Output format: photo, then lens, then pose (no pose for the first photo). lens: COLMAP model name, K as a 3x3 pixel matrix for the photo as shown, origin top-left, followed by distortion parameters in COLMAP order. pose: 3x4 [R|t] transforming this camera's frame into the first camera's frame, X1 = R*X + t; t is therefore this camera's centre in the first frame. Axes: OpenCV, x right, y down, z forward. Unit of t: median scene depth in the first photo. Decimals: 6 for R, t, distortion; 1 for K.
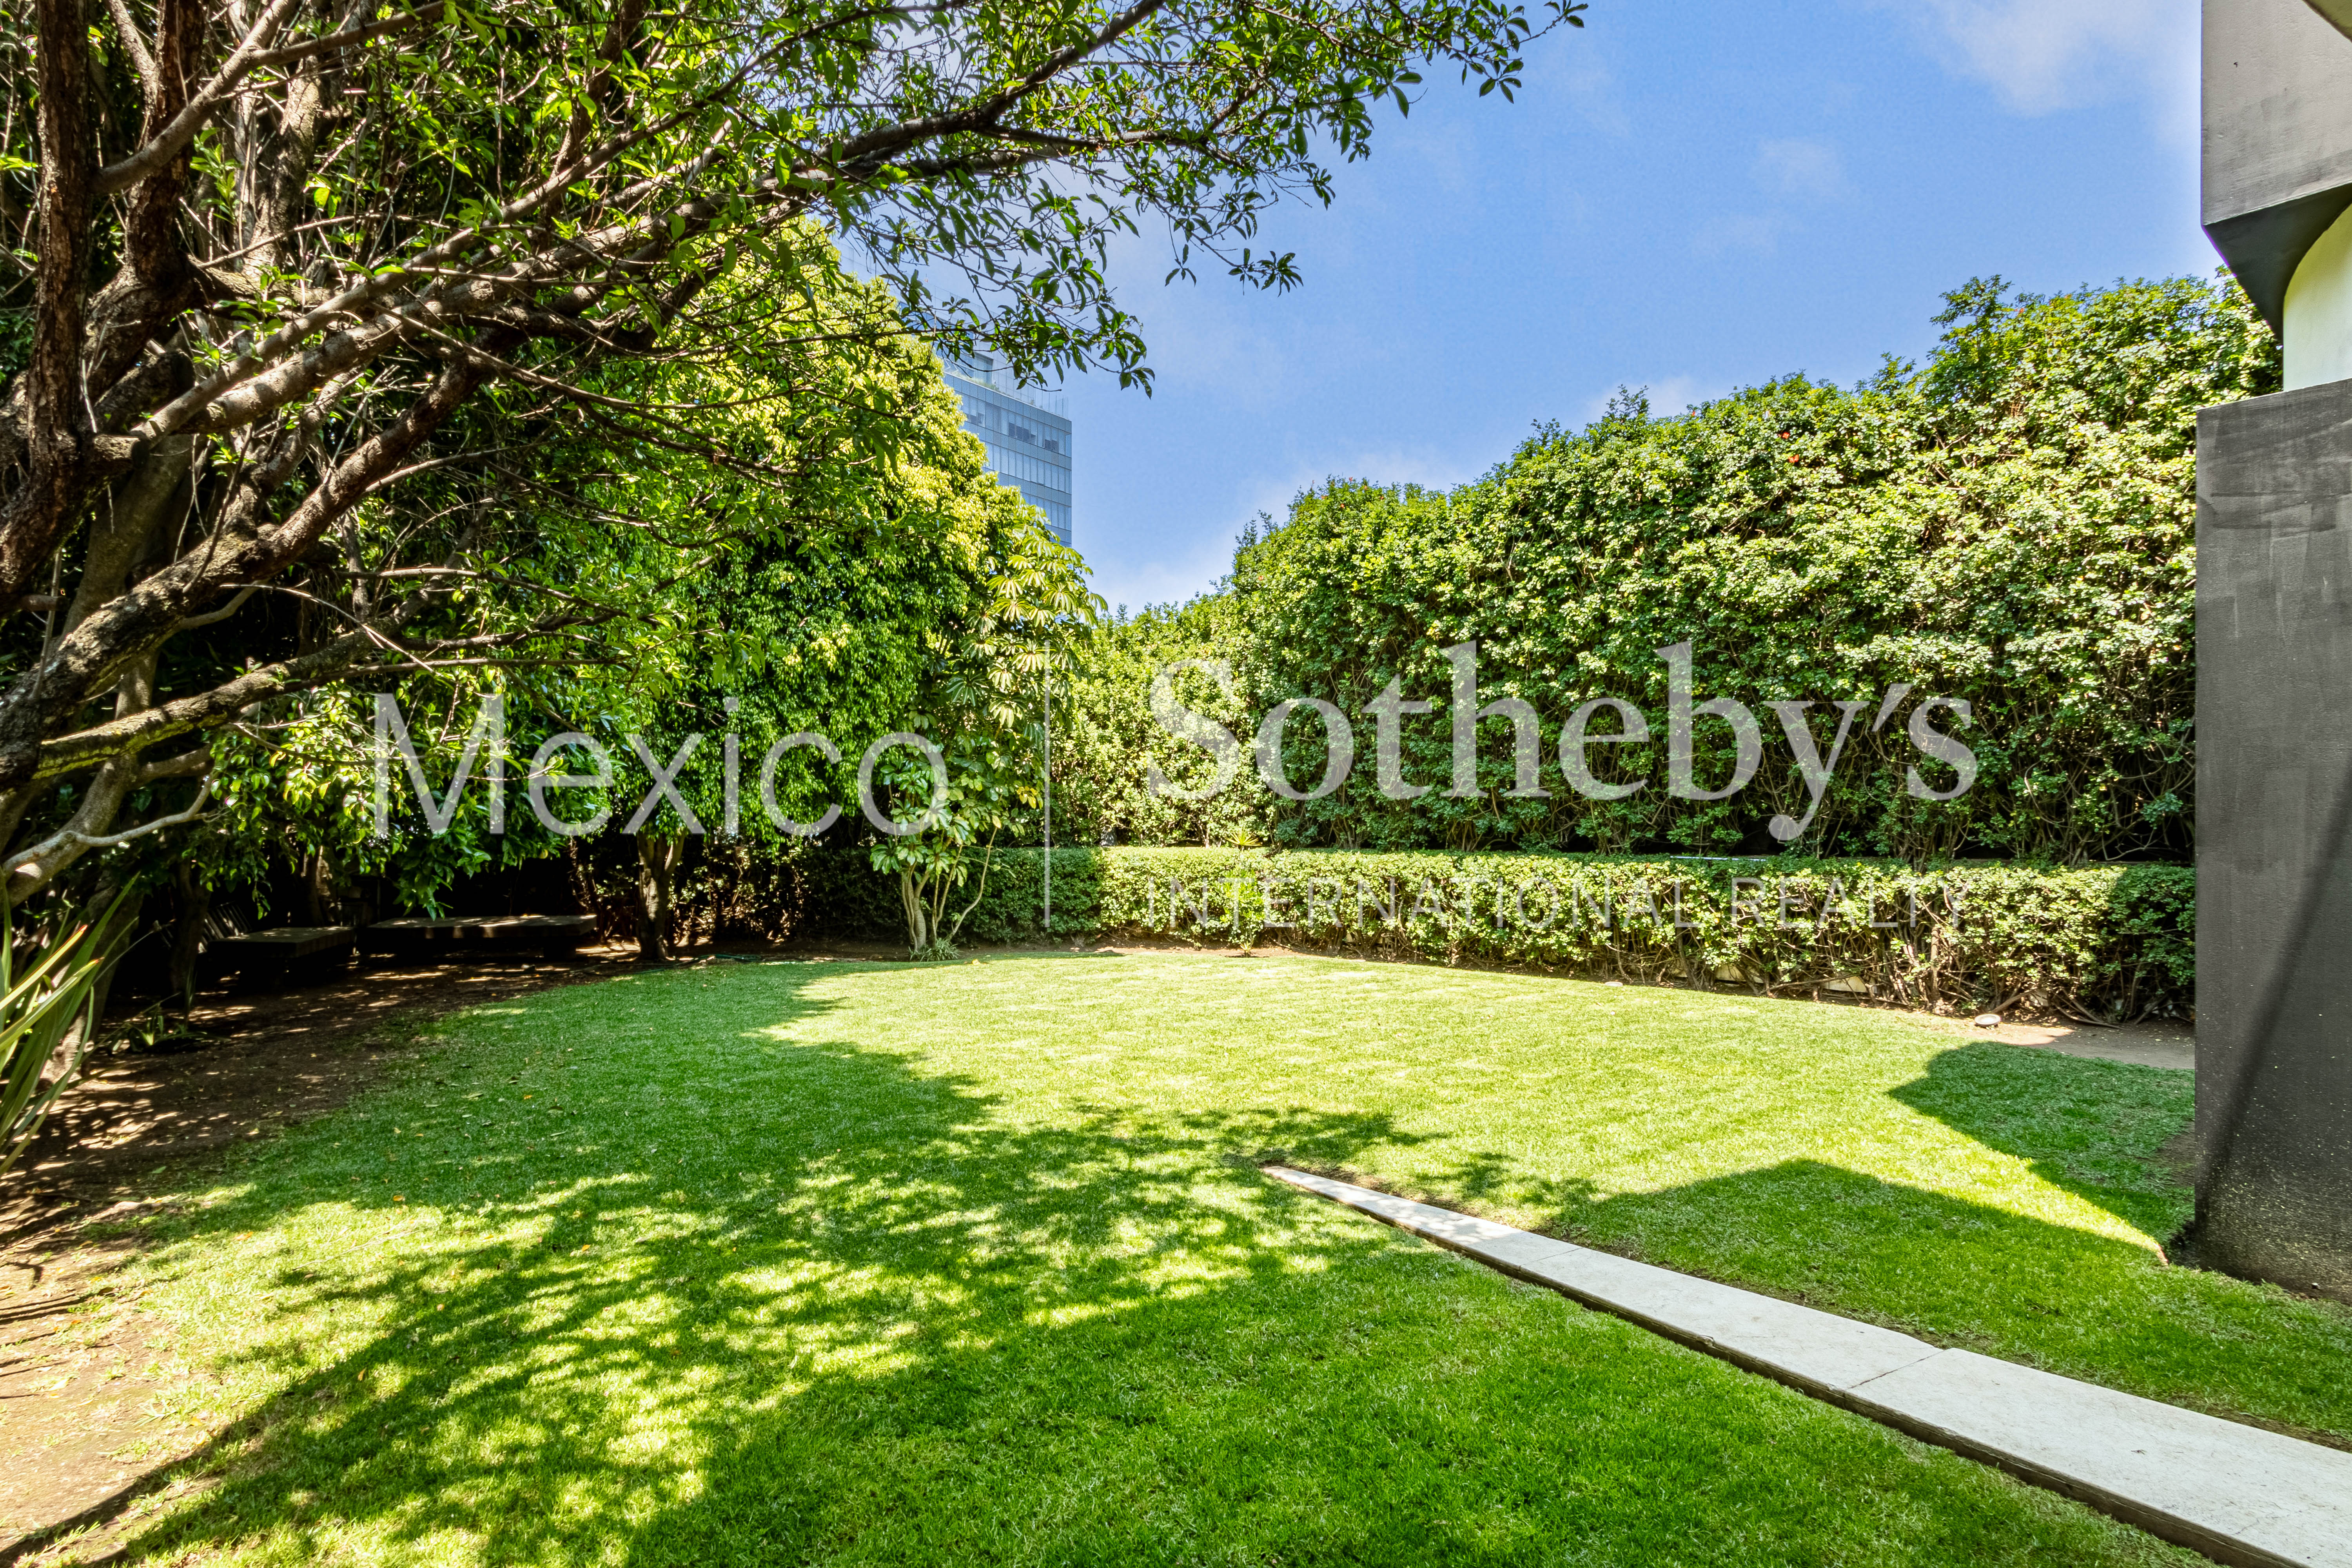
lens RADIAL K [[1186.4, 0, 1174.0], [0, 1186.4, 795.8], [0, 0, 1]] dist [-0.001183, -0.000492]
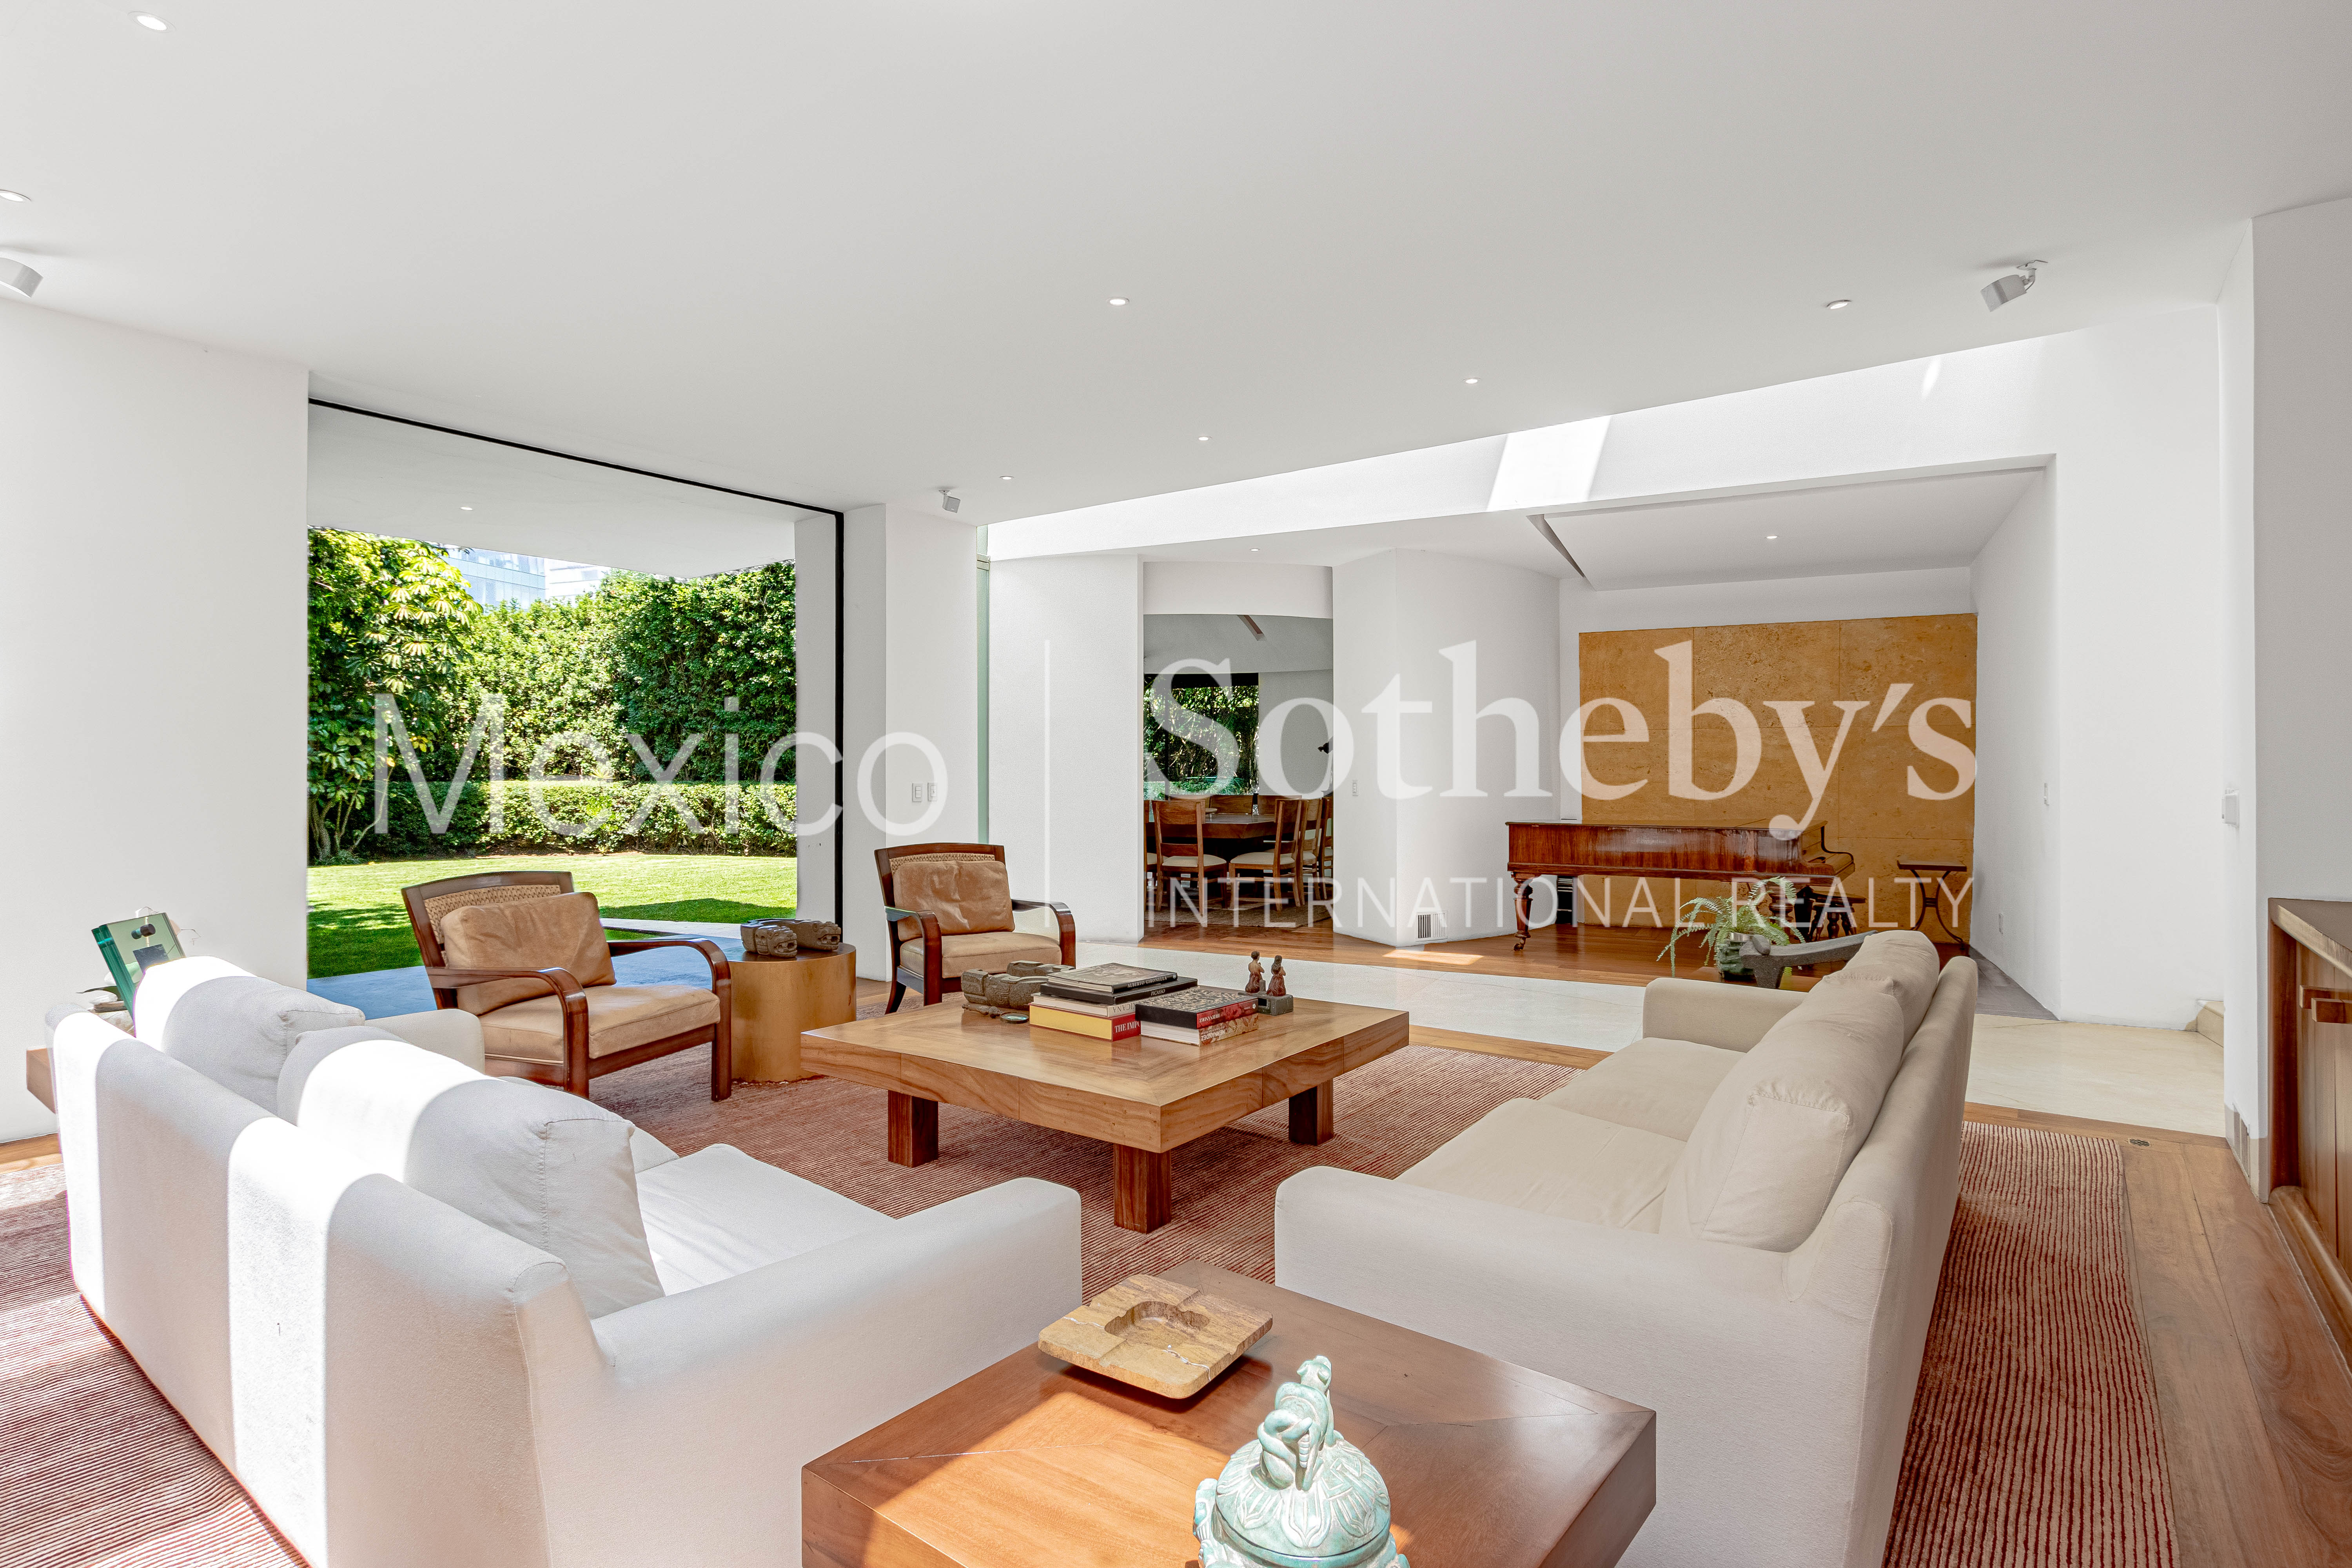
lens RADIAL K [[1186.4, 0, 1223.1], [0, 1186.4, 752.8], [0, 0, 1]] dist [-0.001183, -0.000492]
pose [[0.916361, 0.003411, 0.400337, 0.183499], [-0.008290, 0.999911, 0.010454, -0.011014], [-0.400266, -0.012899, 0.916308, -0.642499]]
